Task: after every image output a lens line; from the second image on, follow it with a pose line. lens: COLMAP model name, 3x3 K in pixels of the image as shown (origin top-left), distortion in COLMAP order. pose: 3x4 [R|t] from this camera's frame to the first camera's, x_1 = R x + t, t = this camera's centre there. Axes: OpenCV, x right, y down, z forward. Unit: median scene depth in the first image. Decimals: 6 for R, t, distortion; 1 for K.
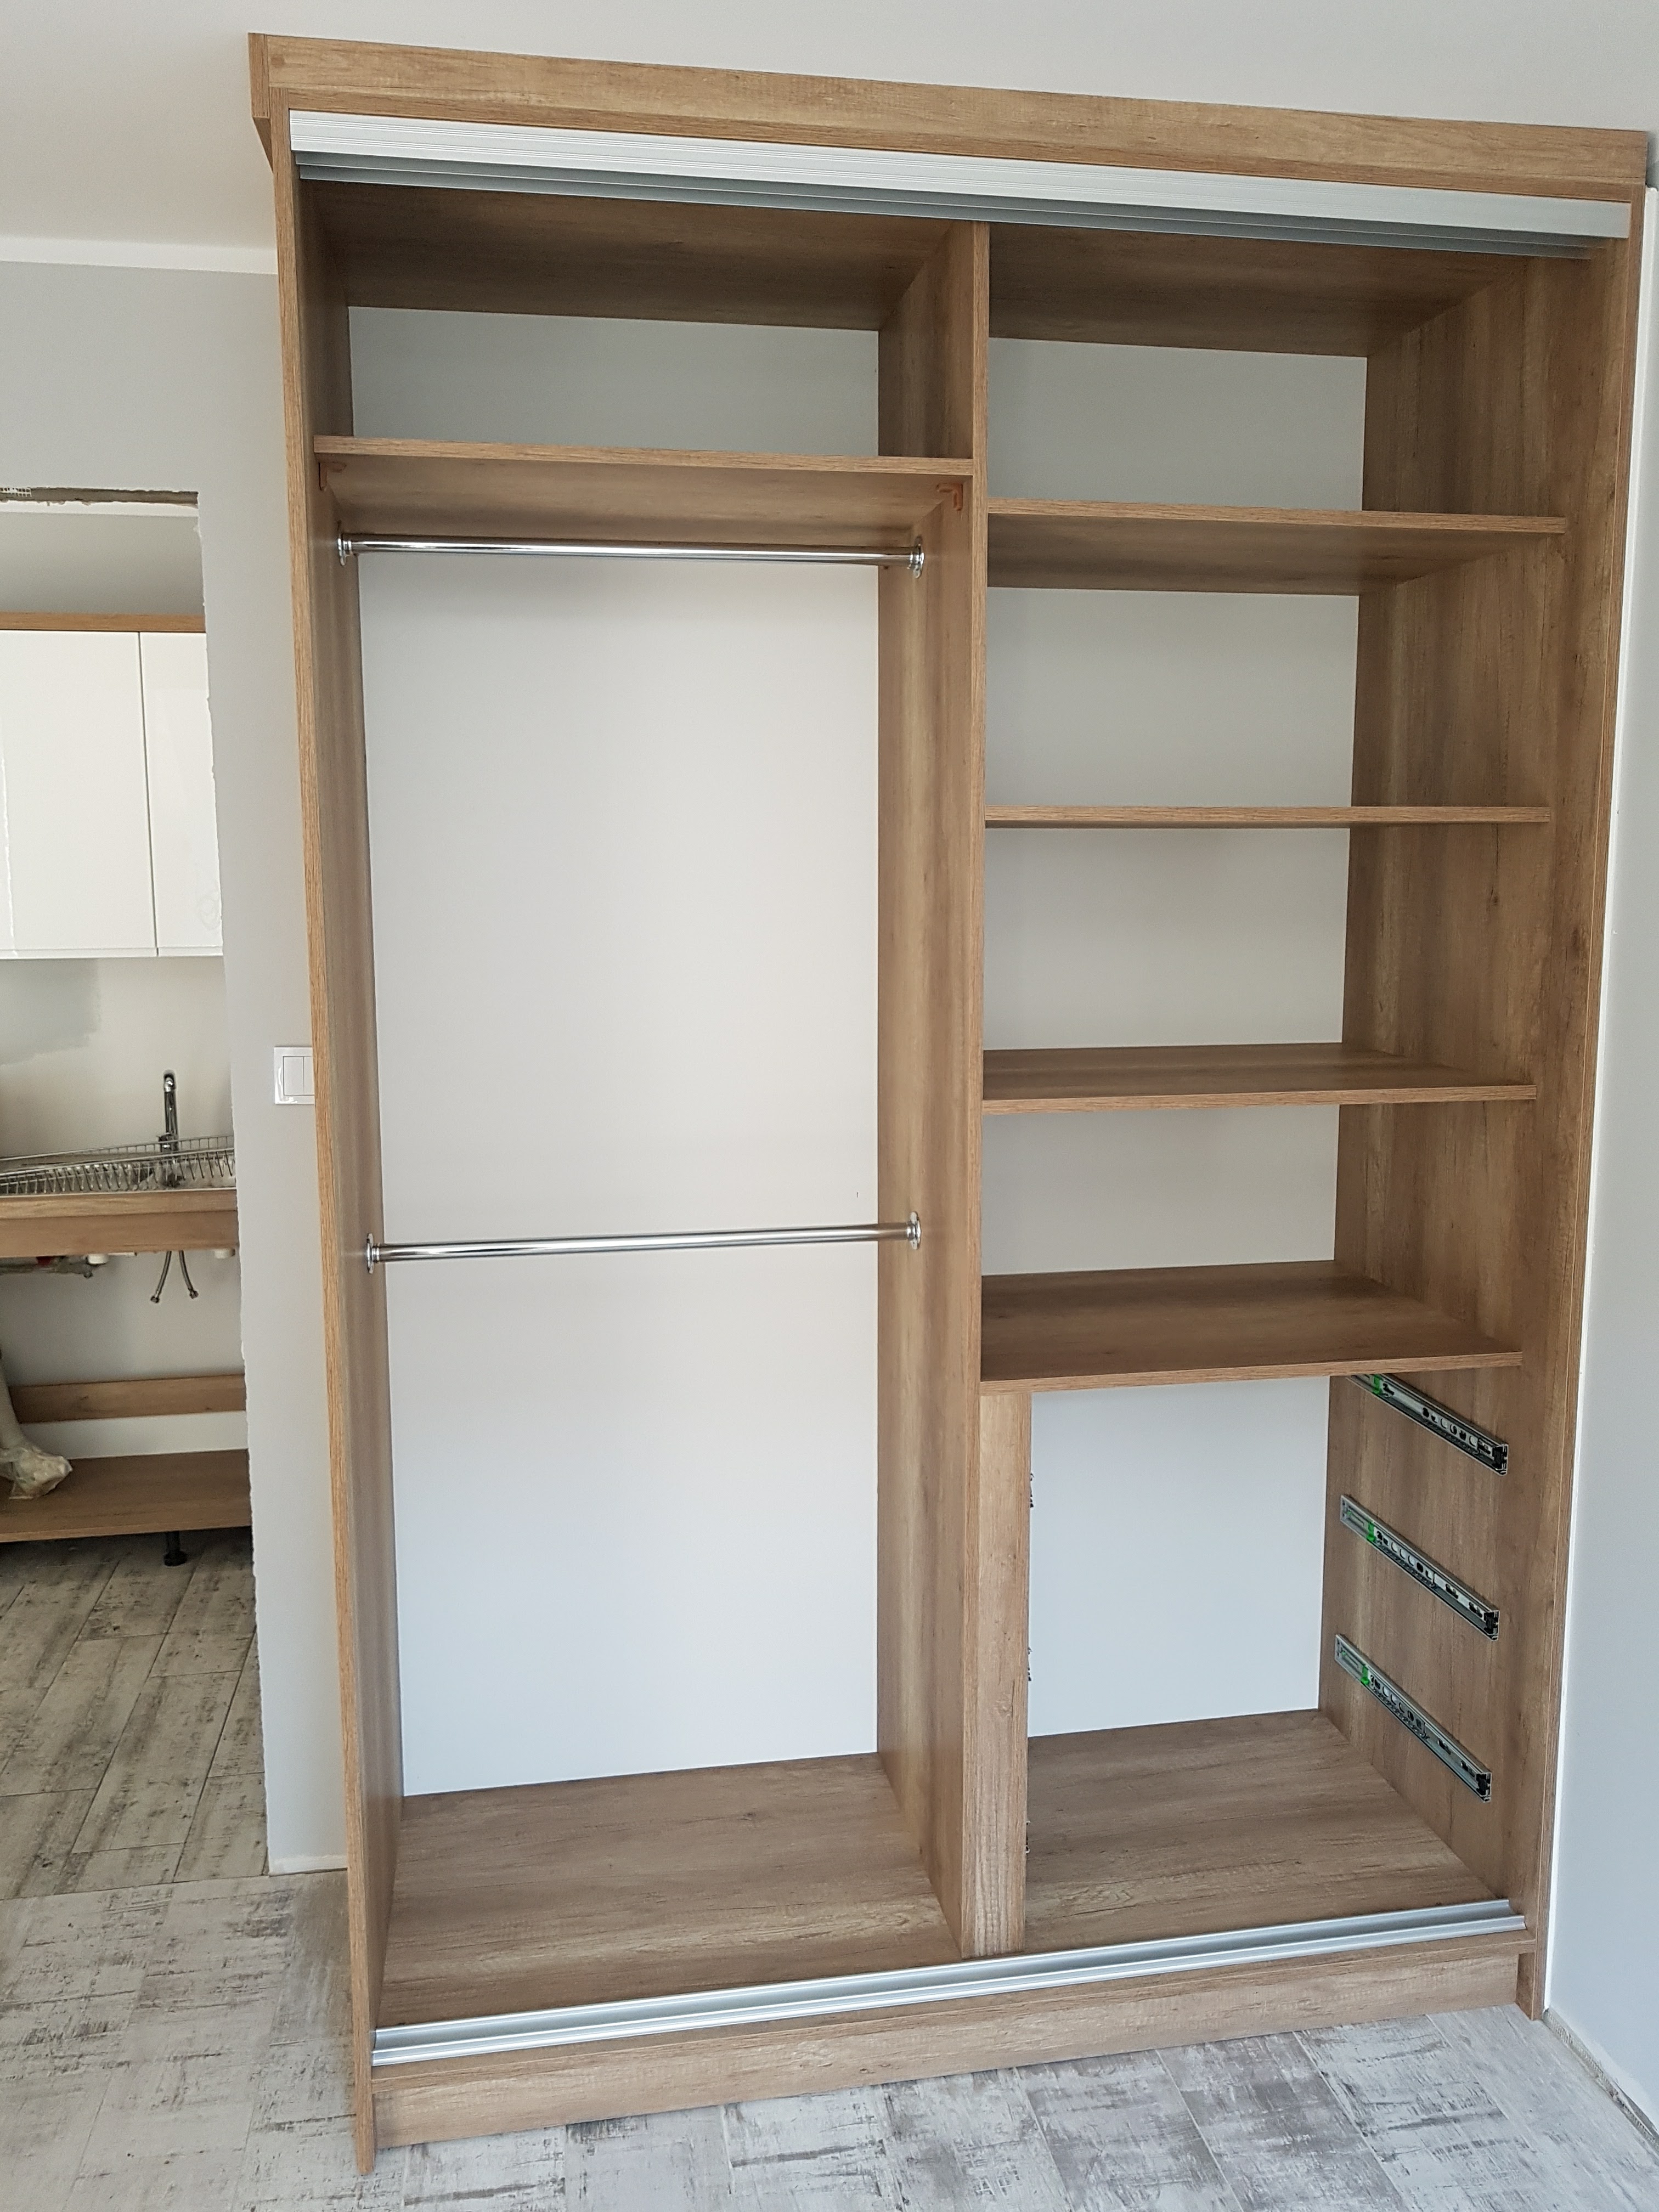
lens RADIAL K [[1764.7, 0, 812.5], [0, 1764.7, 1090.7], [0, 0, 1]] dist [0.008554, -0.000177]
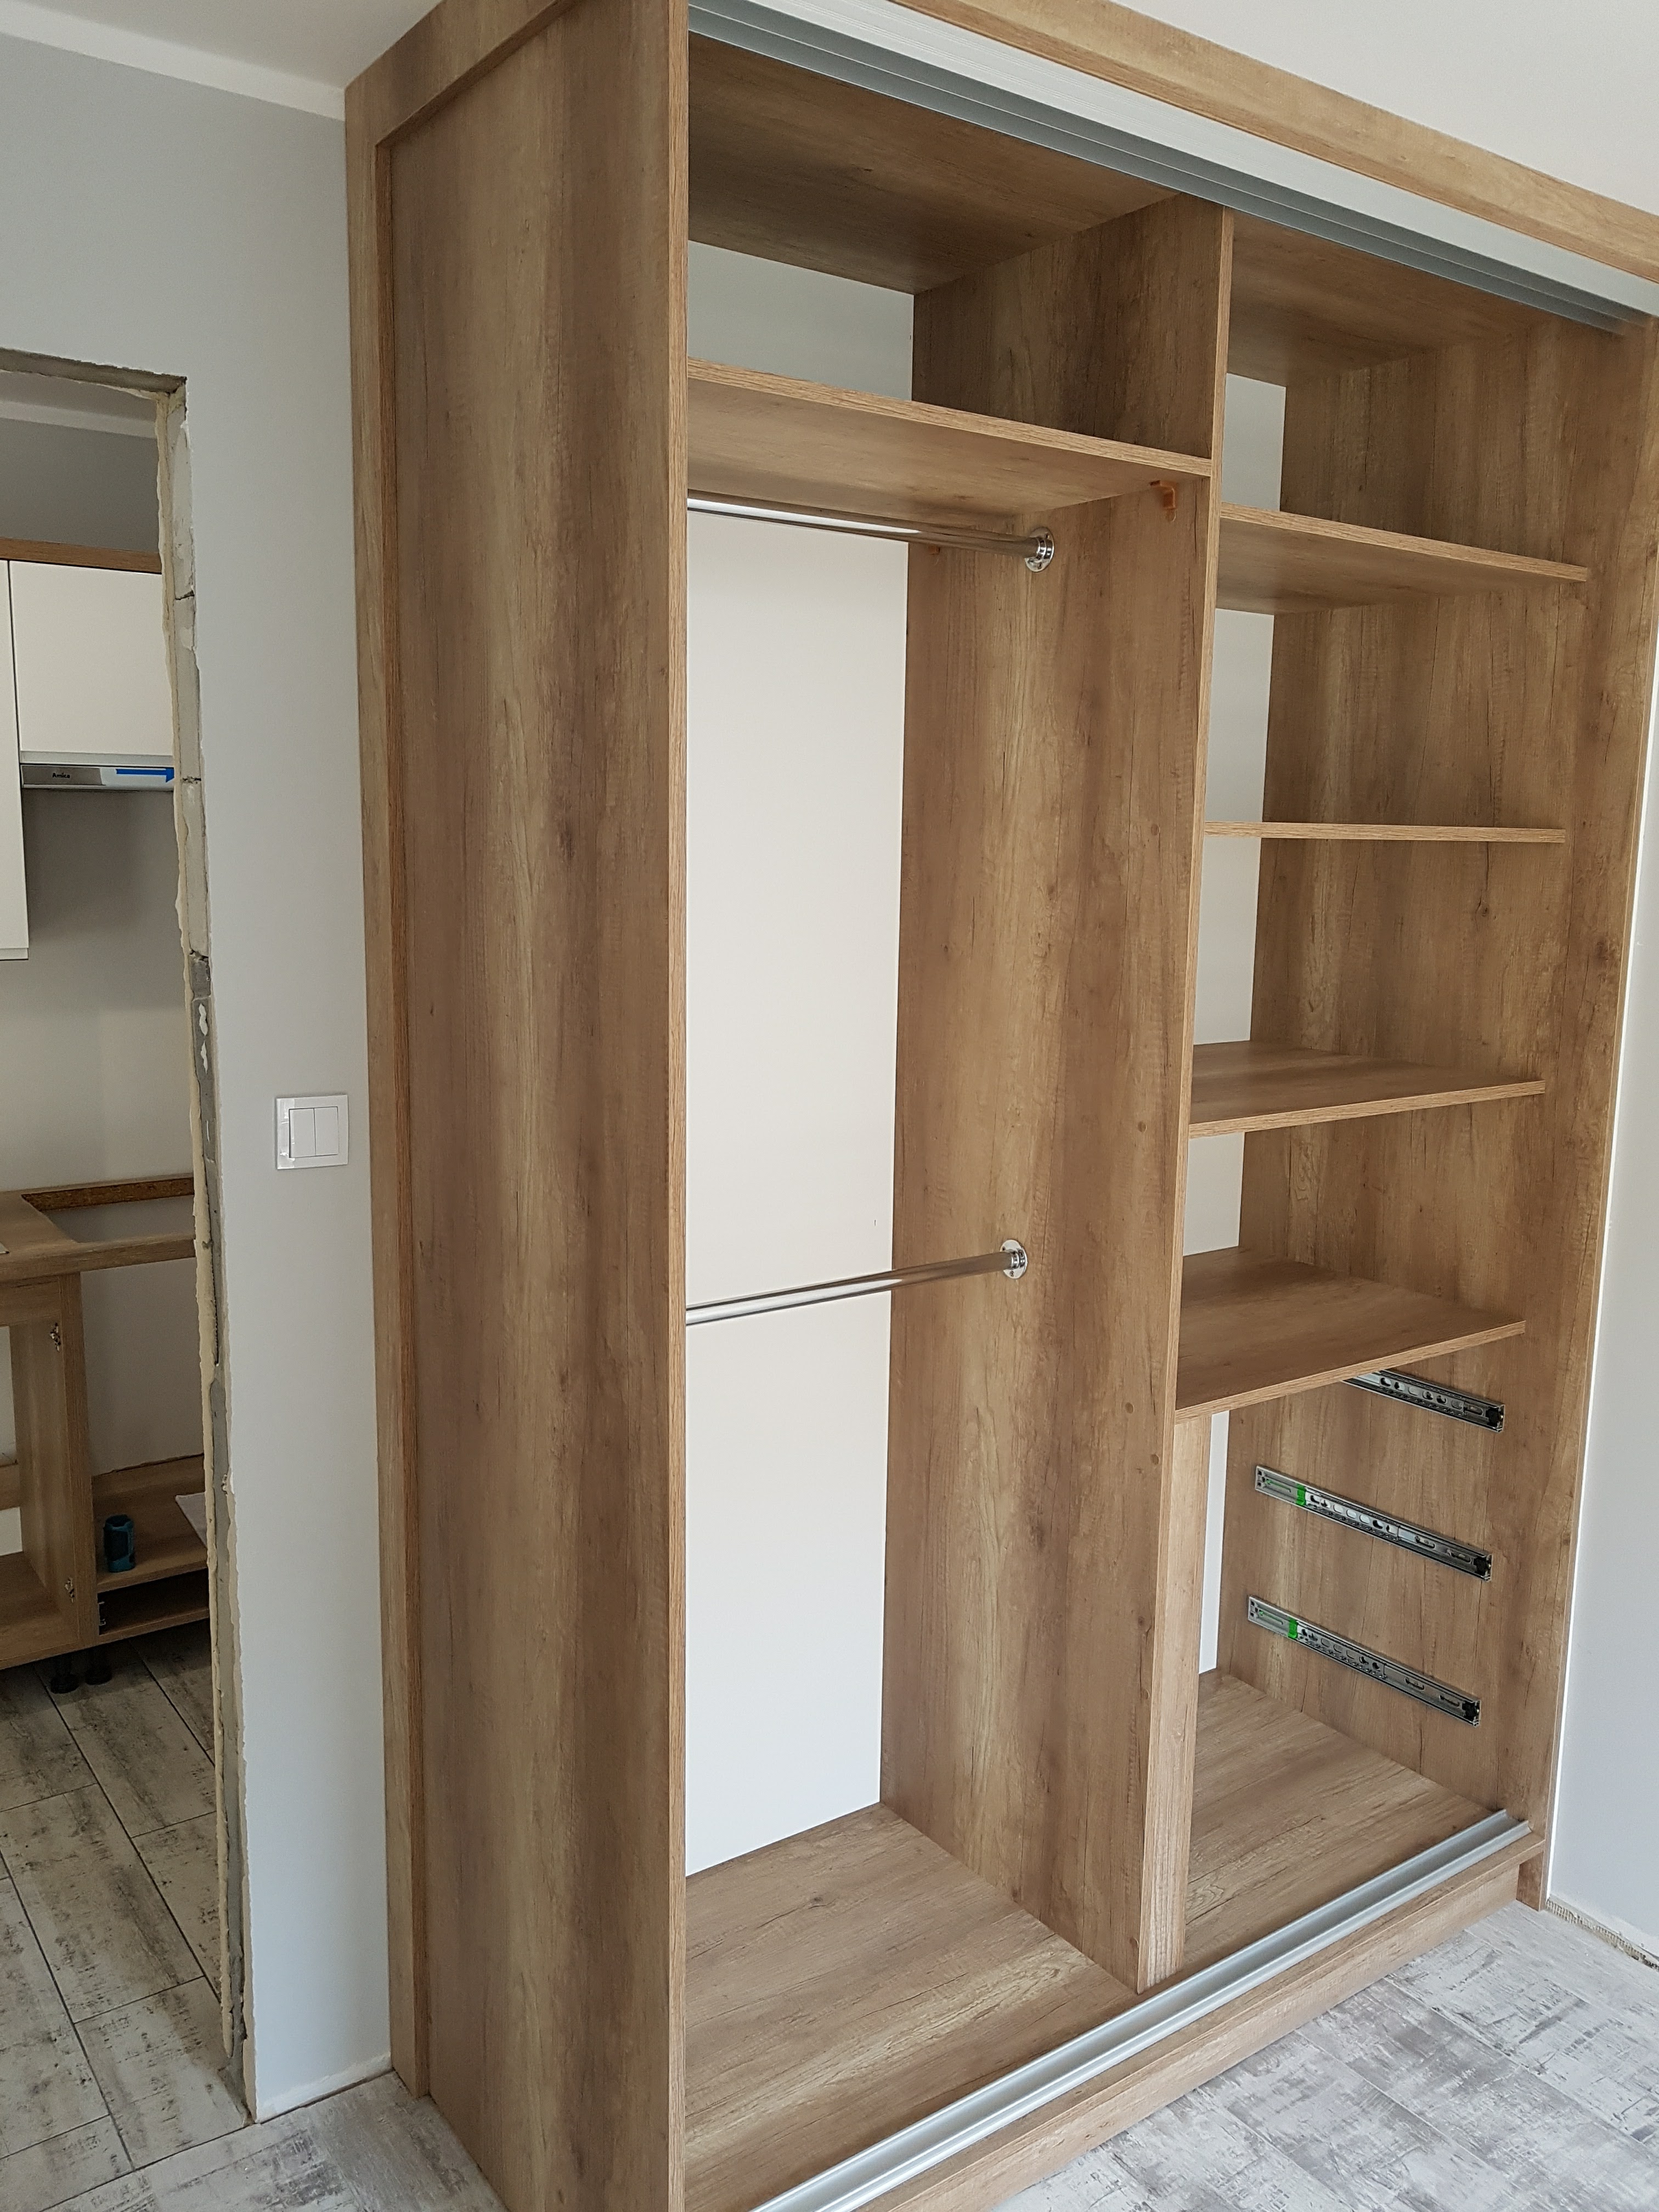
lens RADIAL K [[1764.7, 0, 827.5], [0, 1764.7, 1101.7], [0, 0, 1]] dist [0.008554, -0.000177]
pose [[0.898303, -0.049370, 0.436594, -0.484699], [0.037931, 0.998671, 0.034886, -0.046149], [-0.437737, -0.014778, 0.898982, 0.203704]]
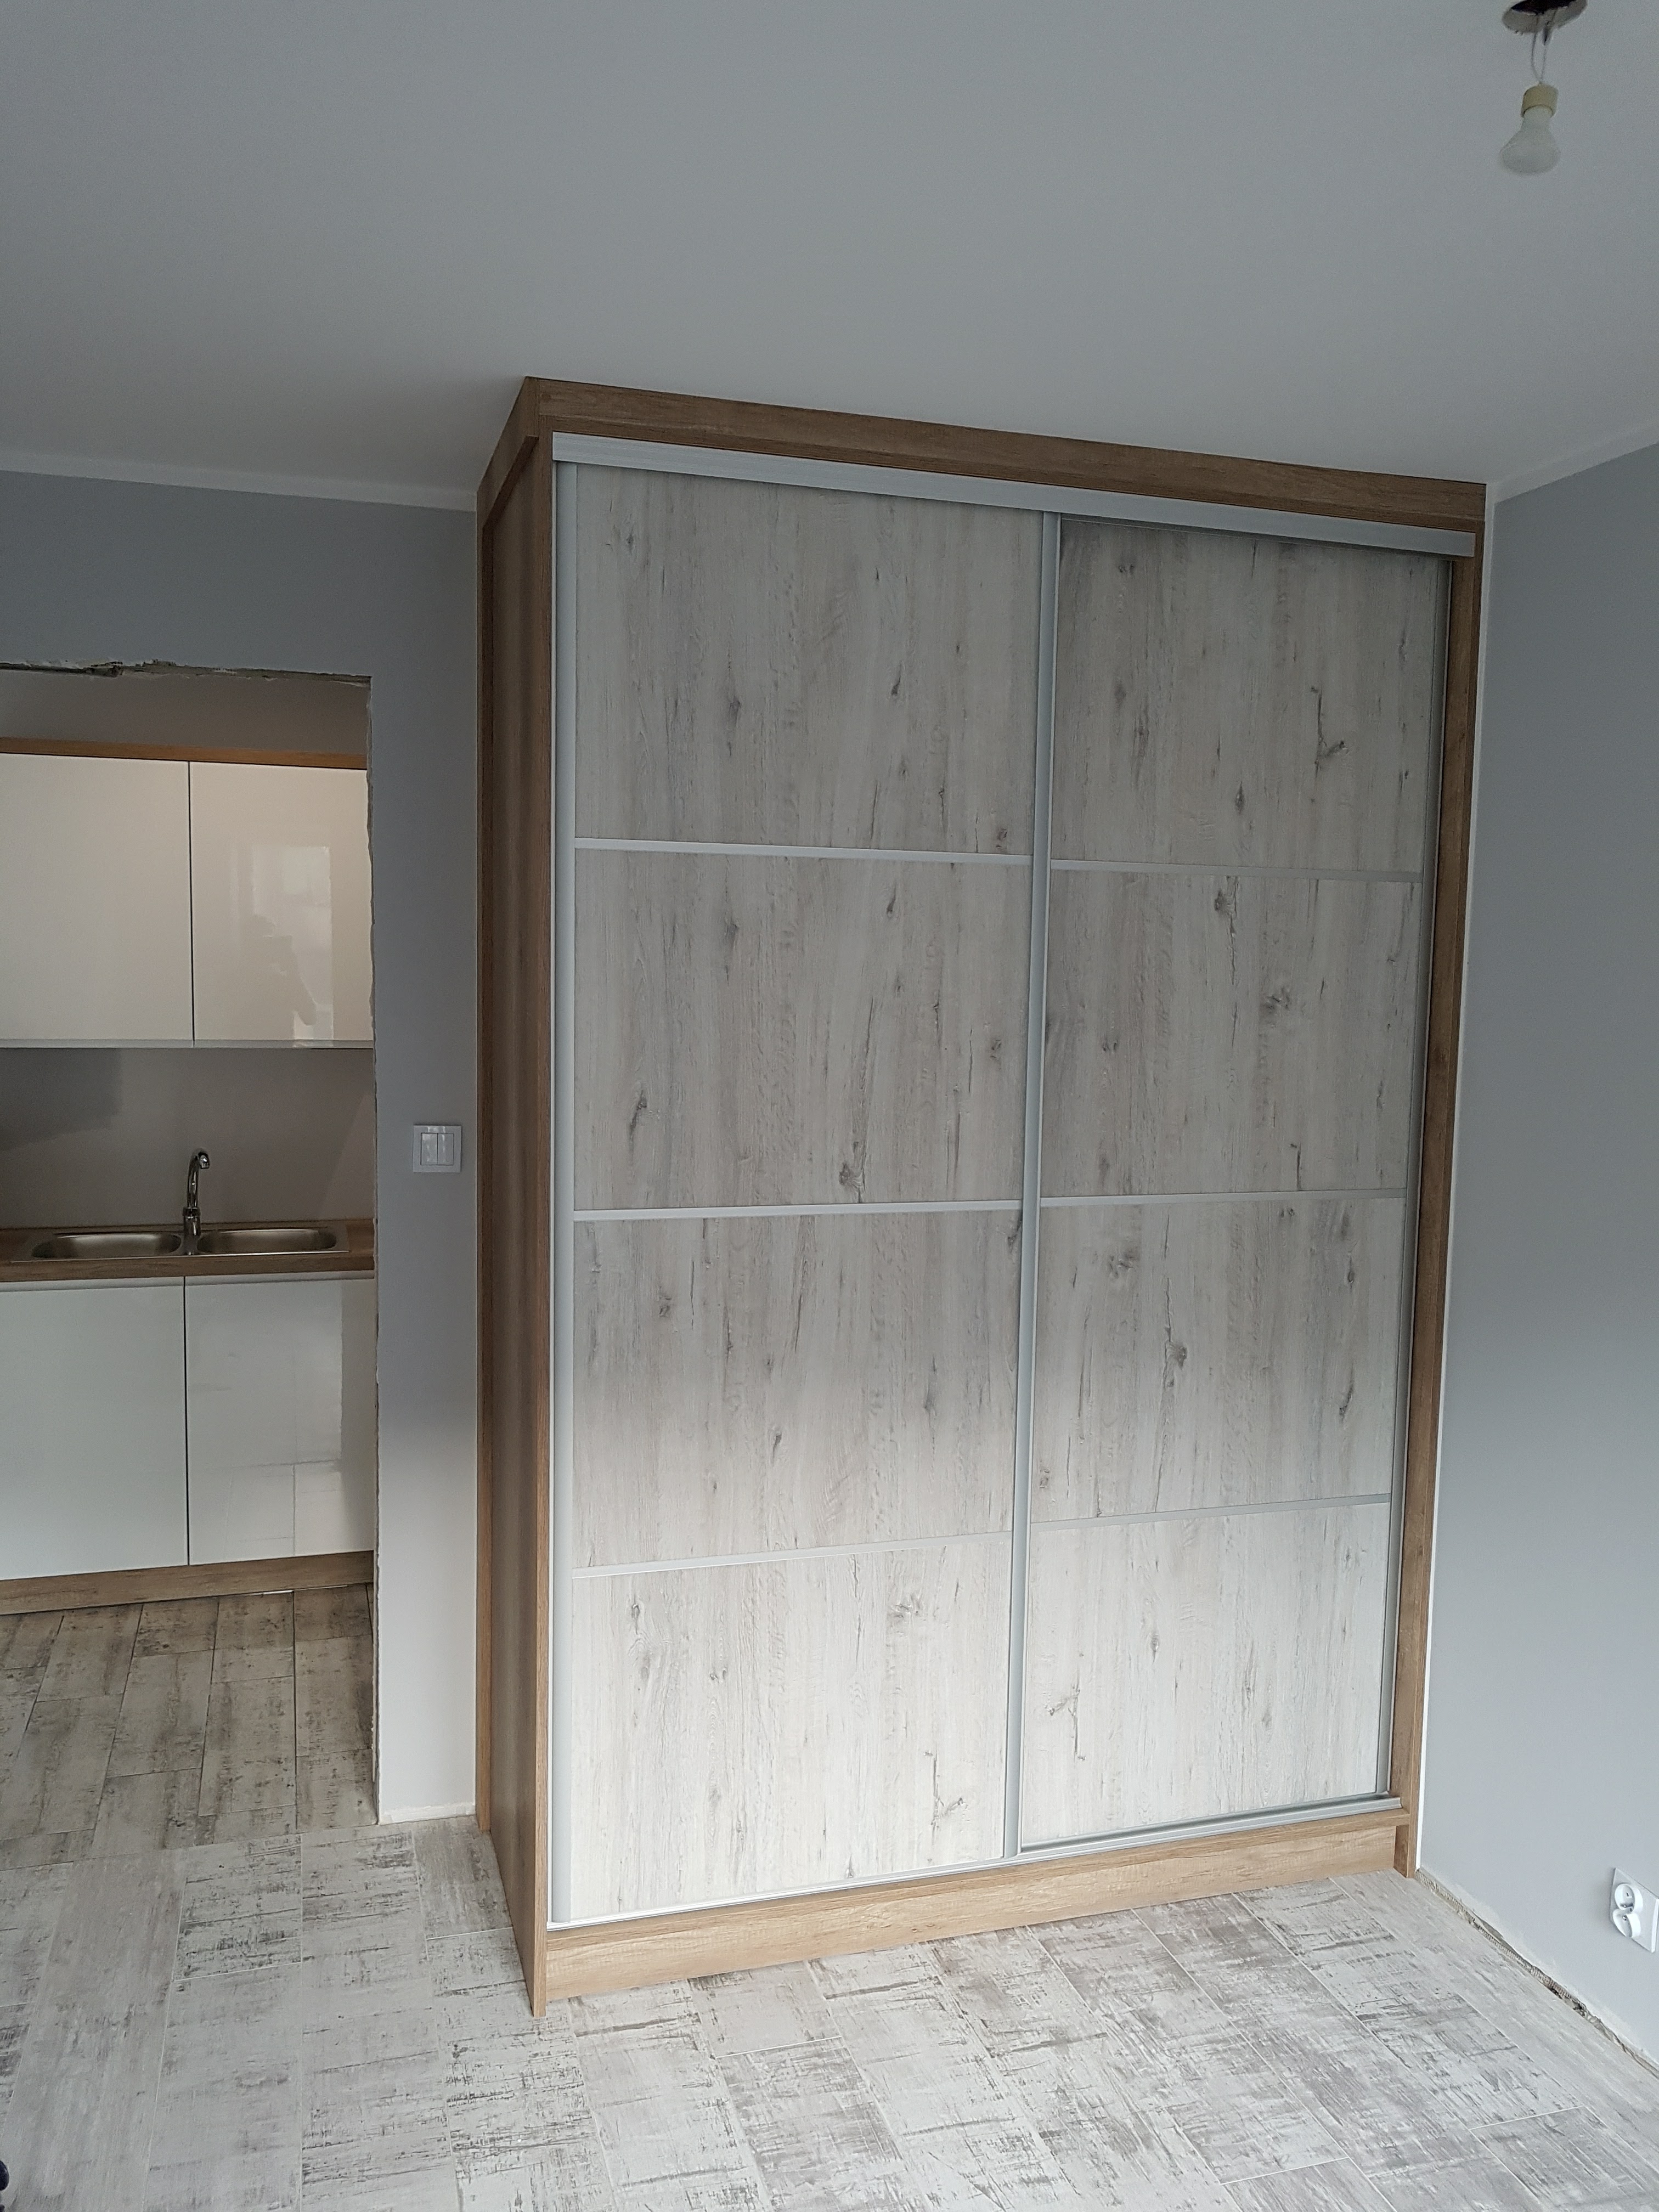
lens RADIAL K [[1764.7, 0, 813.4], [0, 1764.7, 1112.7], [0, 0, 1]] dist [0.008554, -0.000177]
pose [[0.992091, 0.011676, 0.124977, -0.207336], [-0.006198, 0.999006, -0.044135, 0.021539], [-0.125368, 0.043011, 0.991178, -0.276280]]
